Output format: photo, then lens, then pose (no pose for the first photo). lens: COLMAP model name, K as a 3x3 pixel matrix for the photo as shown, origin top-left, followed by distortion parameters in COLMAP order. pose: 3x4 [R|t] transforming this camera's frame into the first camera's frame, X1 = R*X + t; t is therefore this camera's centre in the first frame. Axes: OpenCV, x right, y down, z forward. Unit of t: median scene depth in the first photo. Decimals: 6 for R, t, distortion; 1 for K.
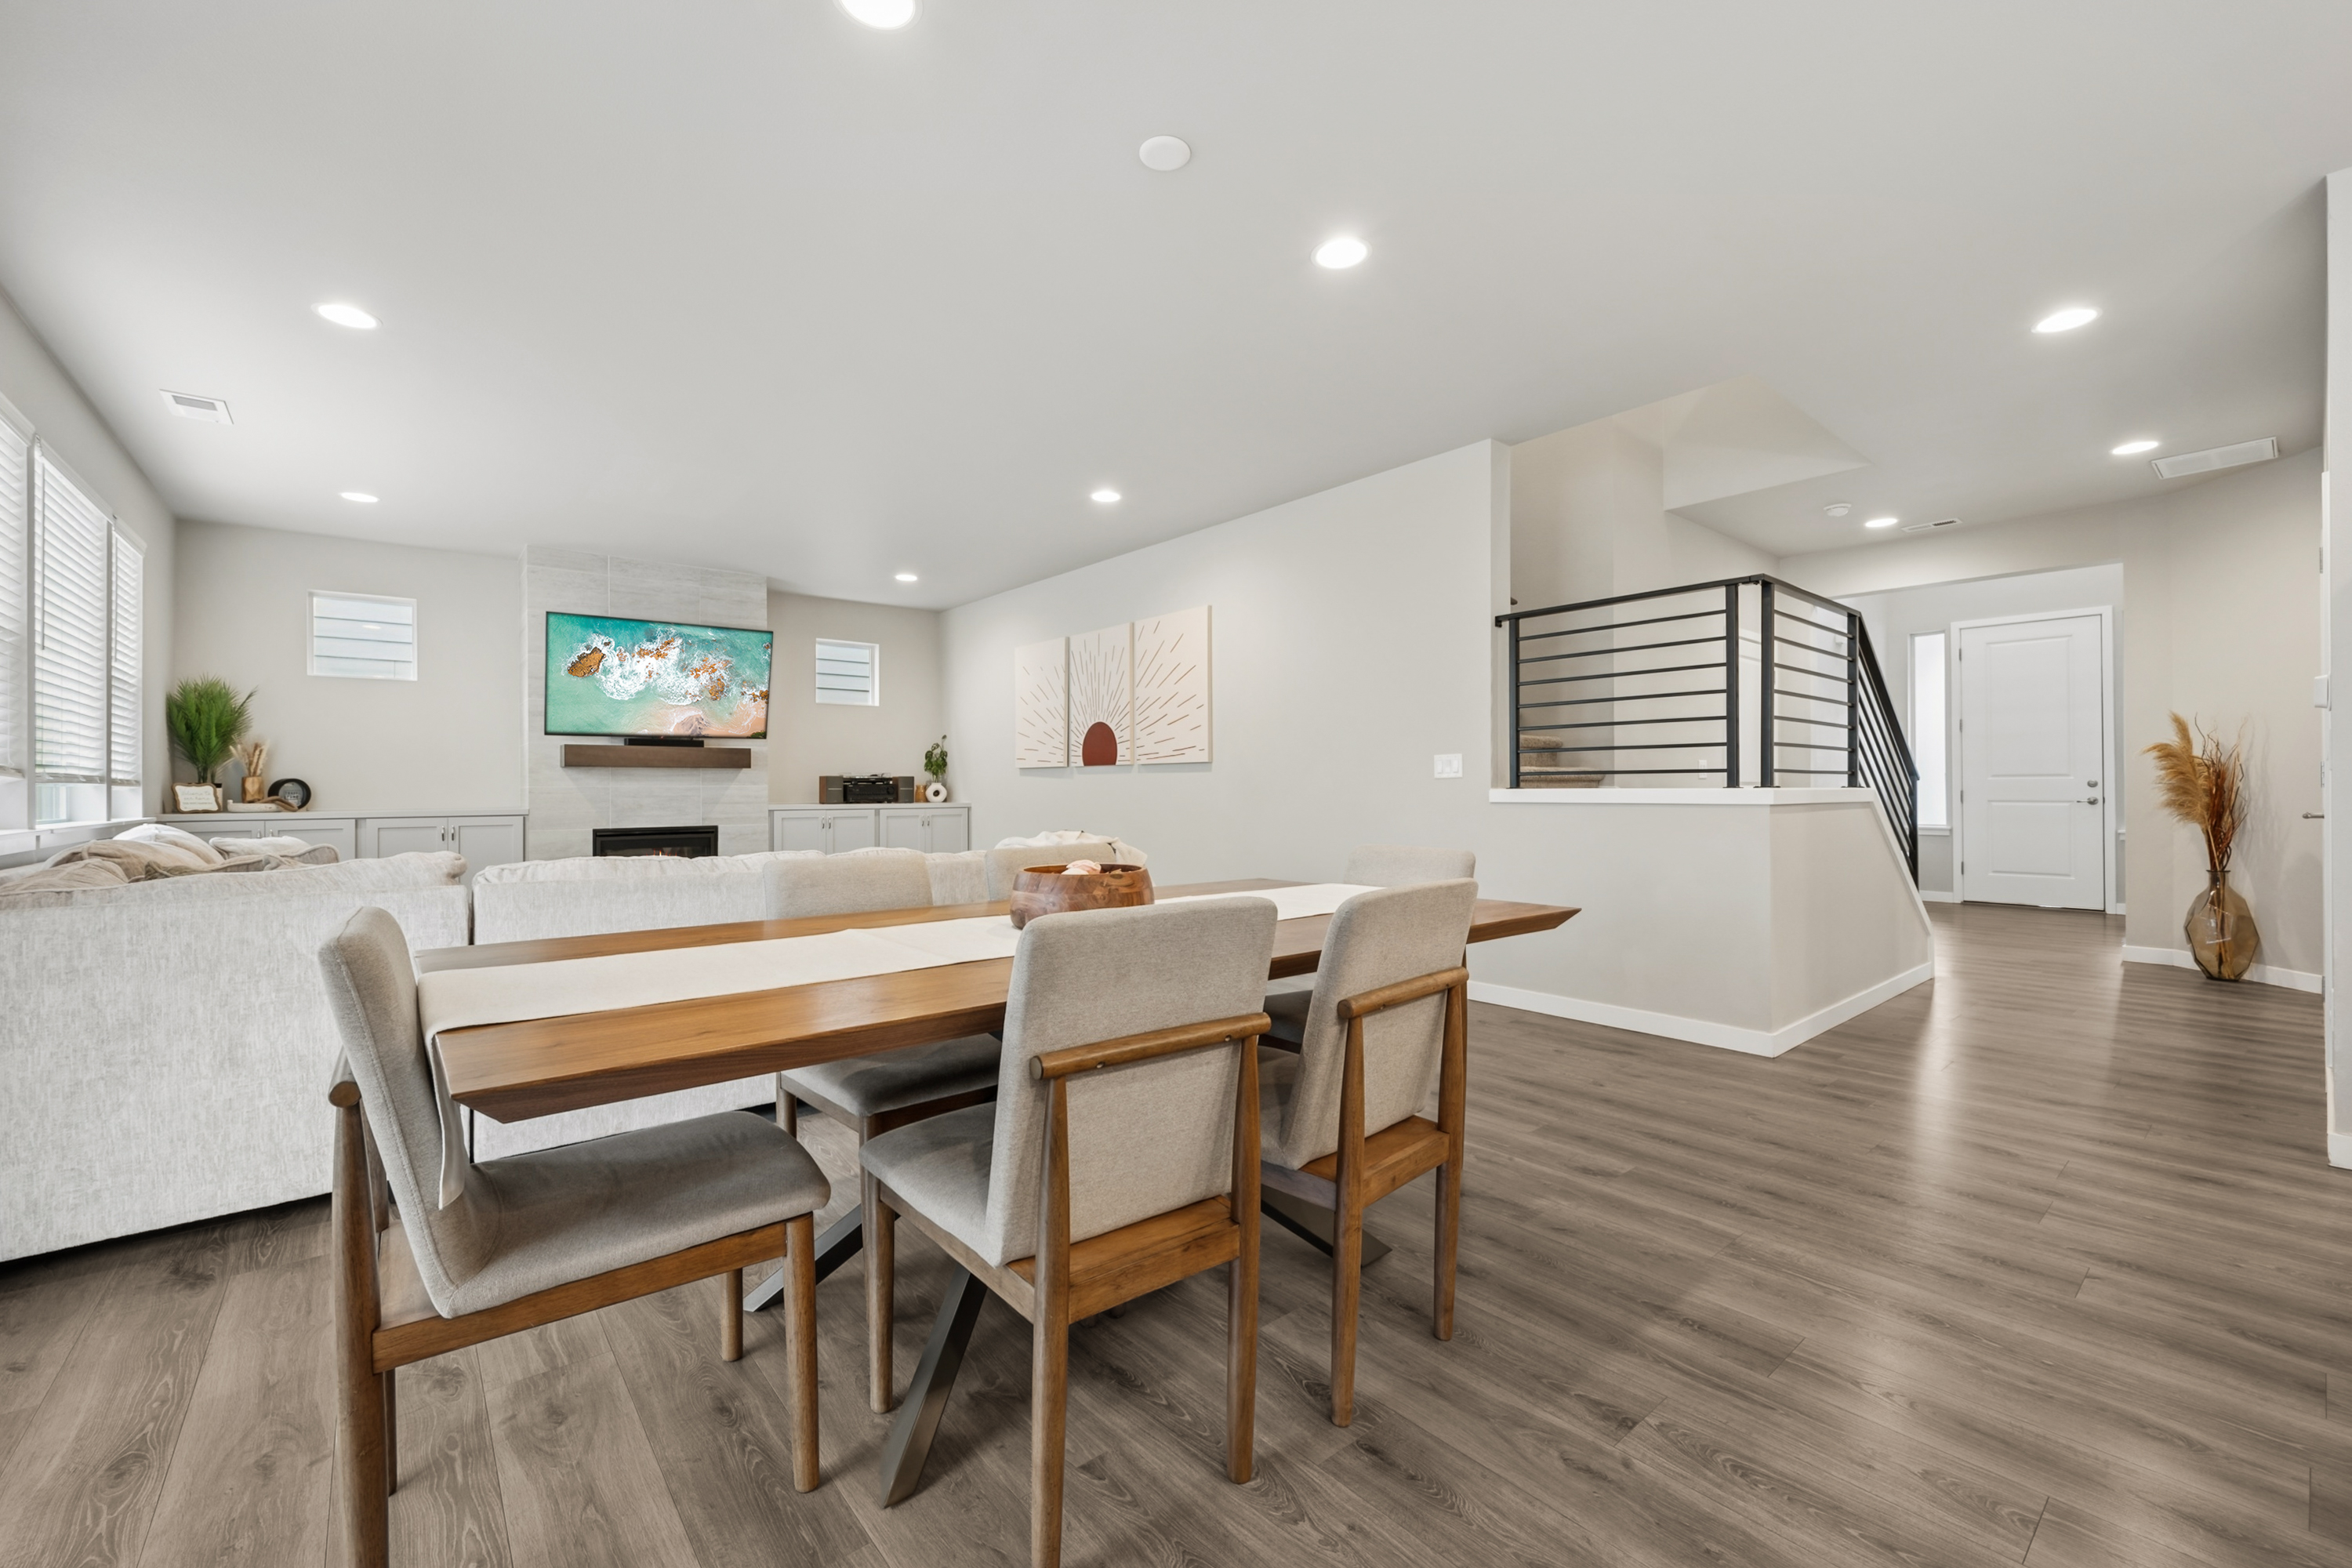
lens RADIAL K [[968.0, 0, 1176.8], [0, 968.0, 786.2], [0, 0, 1]] dist [-0.002558, -0.000141]
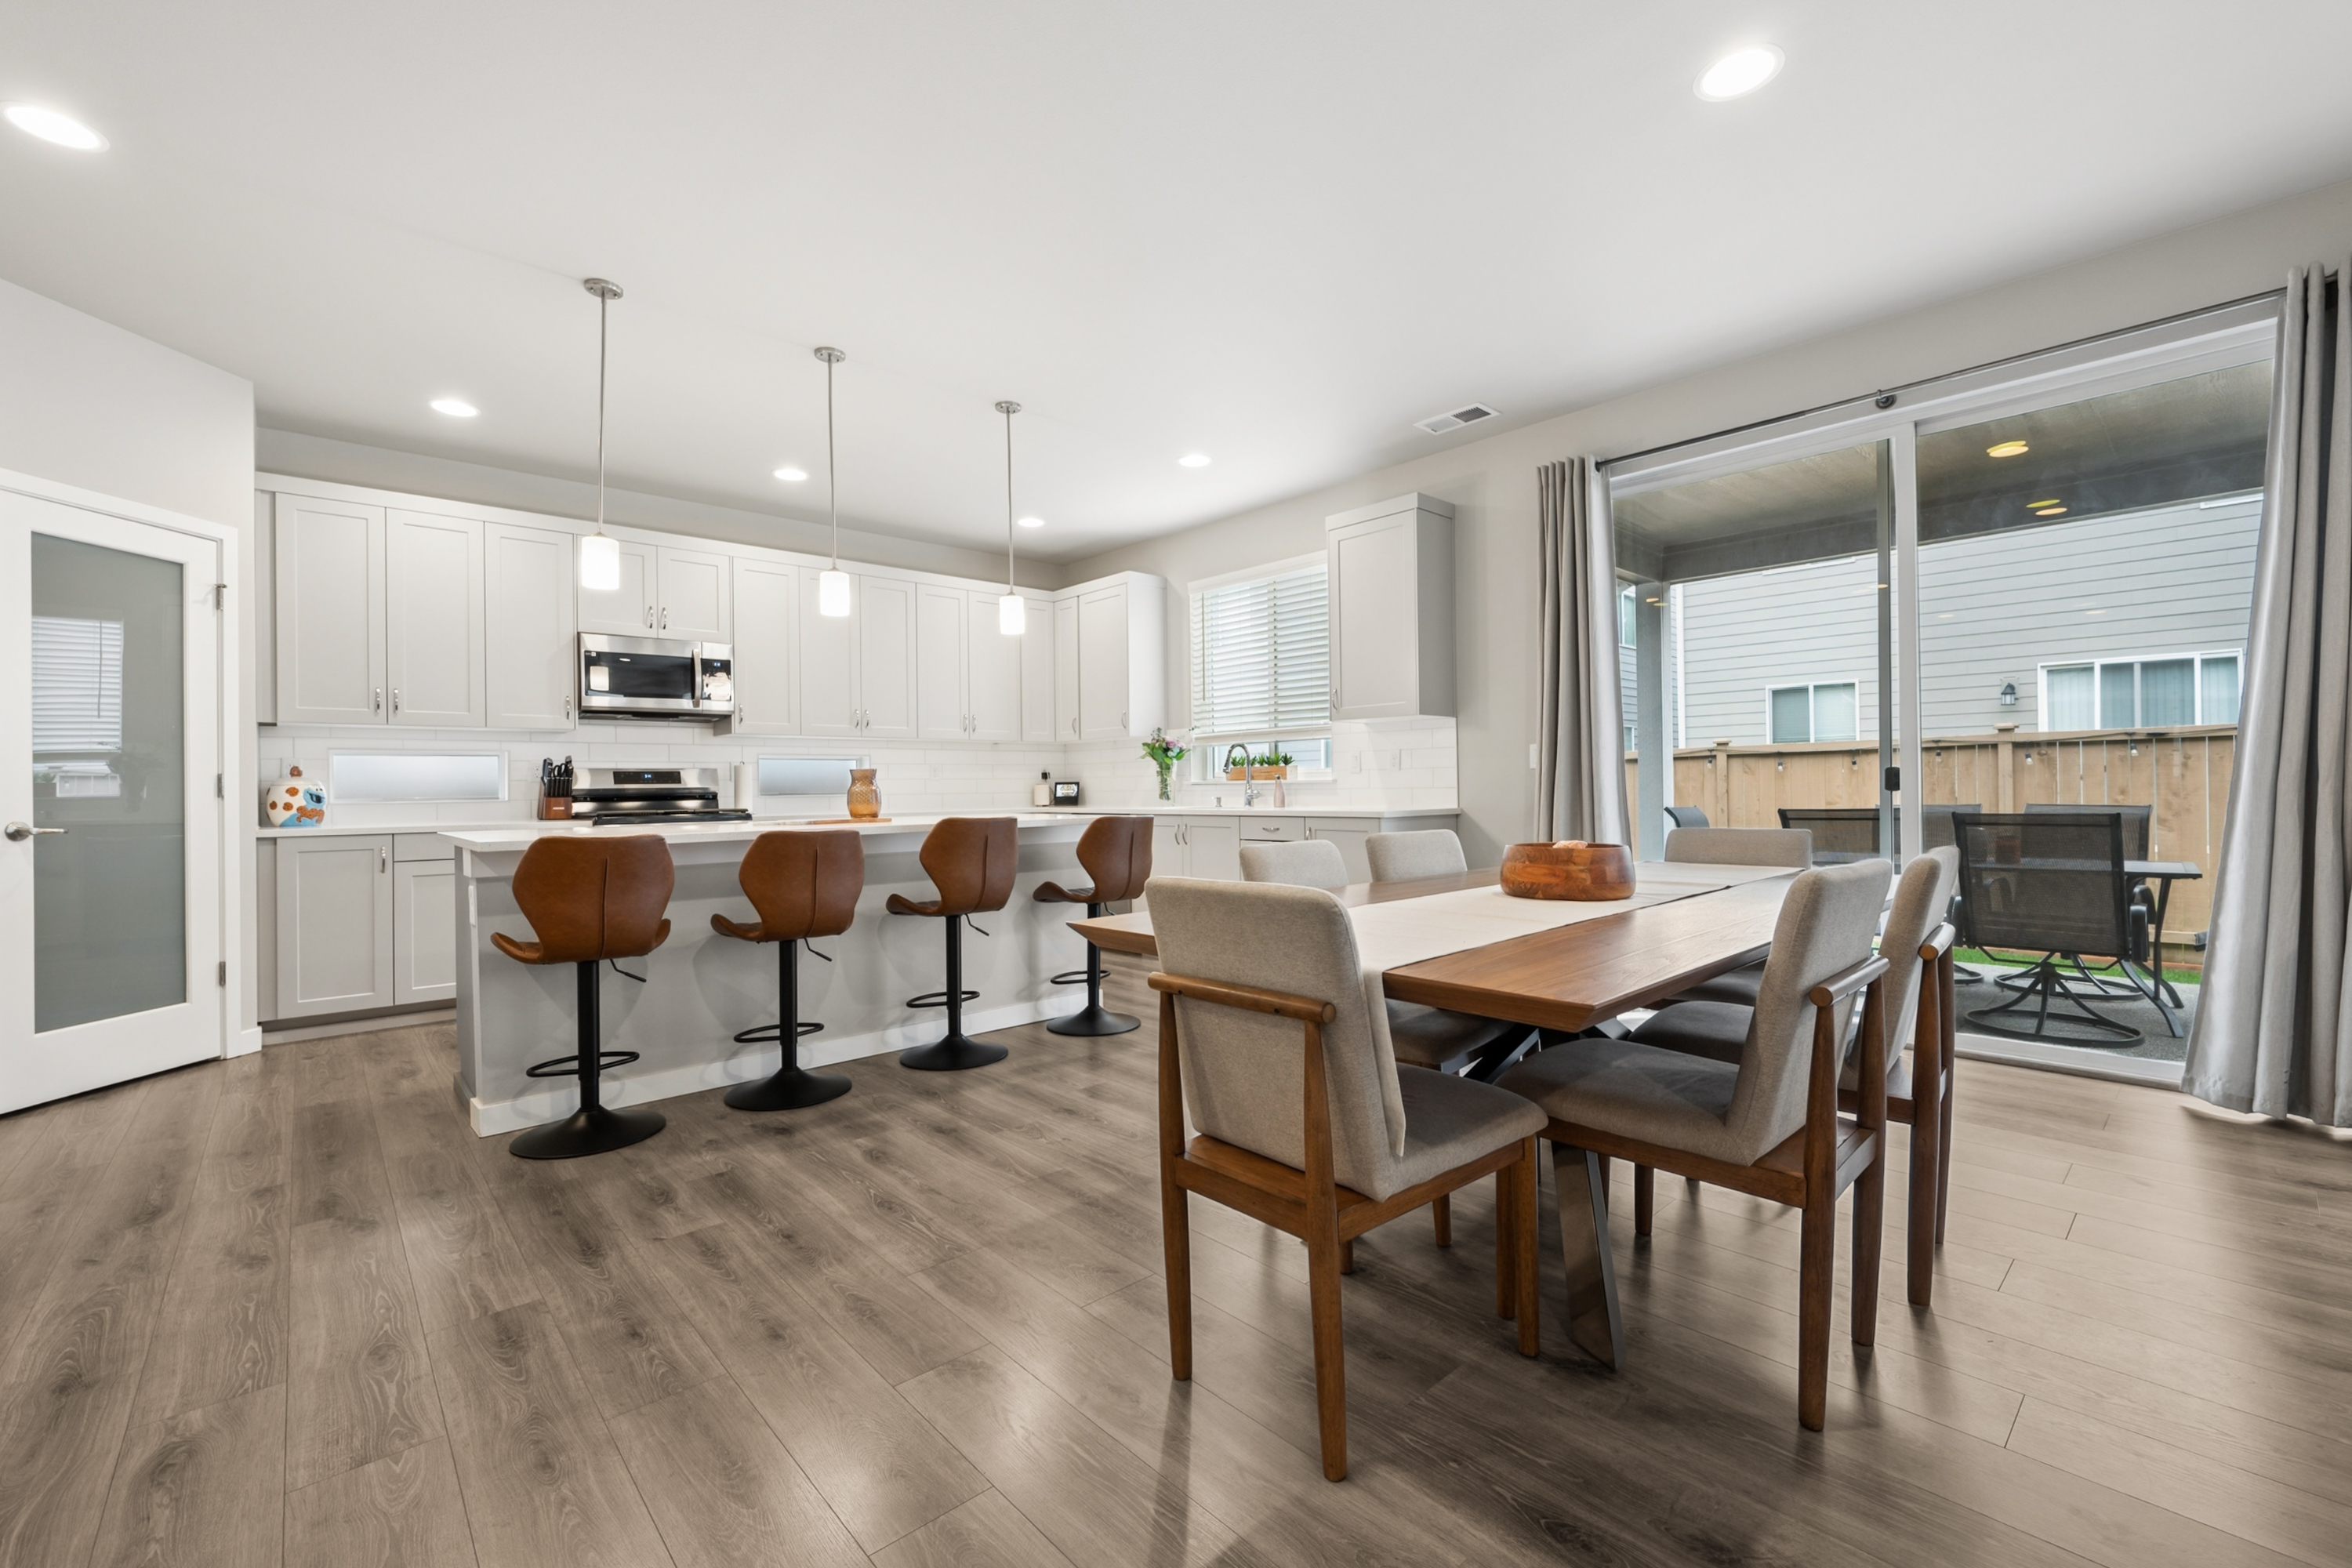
lens RADIAL K [[968.0, 0, 1179.0], [0, 968.0, 785.9], [0, 0, 1]] dist [-0.002558, -0.000141]
pose [[-0.998877, 0.014193, -0.045203, 0.130788], [0.014461, 0.999880, -0.005608, 0.003680], [0.045118, -0.006255, -0.998962, 0.685348]]
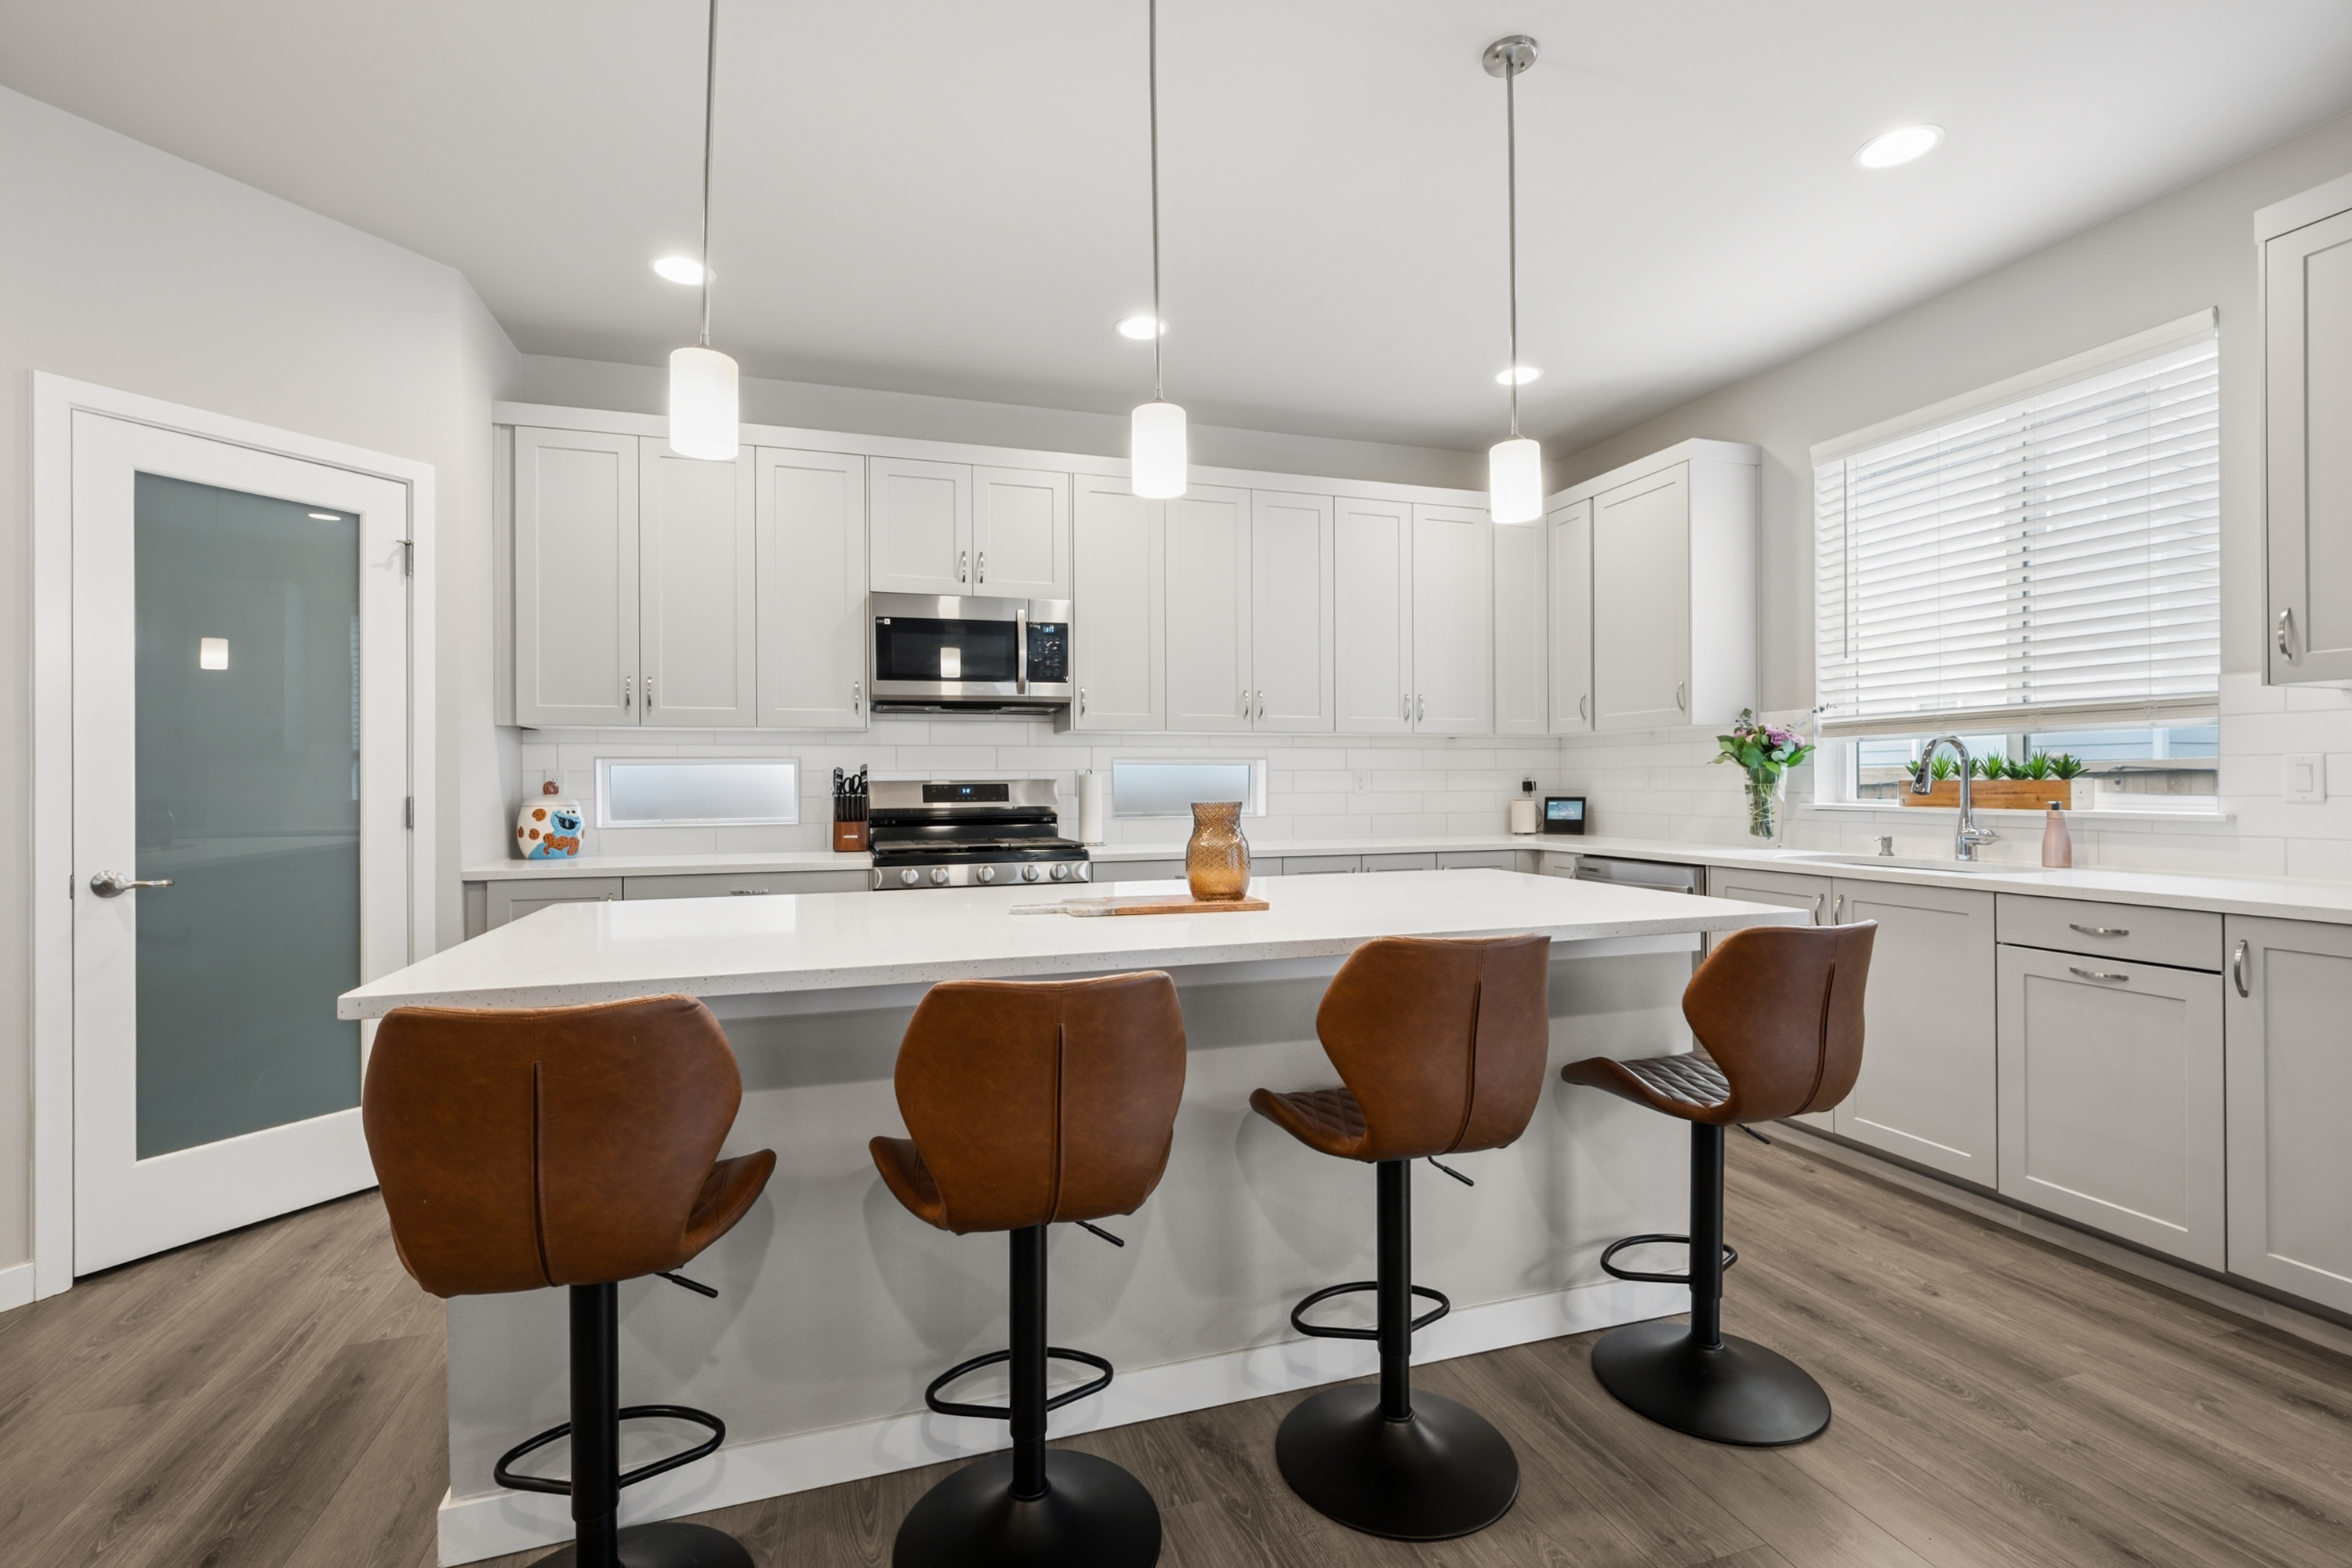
lens RADIAL K [[1046.7, 0, 1175.1], [0, 1046.7, 778.2], [0, 0, 1]] dist [0.003491, 0.000447]
pose [[-0.928747, 0.007823, 0.370632, 0.191916], [0.005473, 0.999958, -0.007391, -0.019215], [-0.370675, -0.004835, -0.928750, 0.374619]]
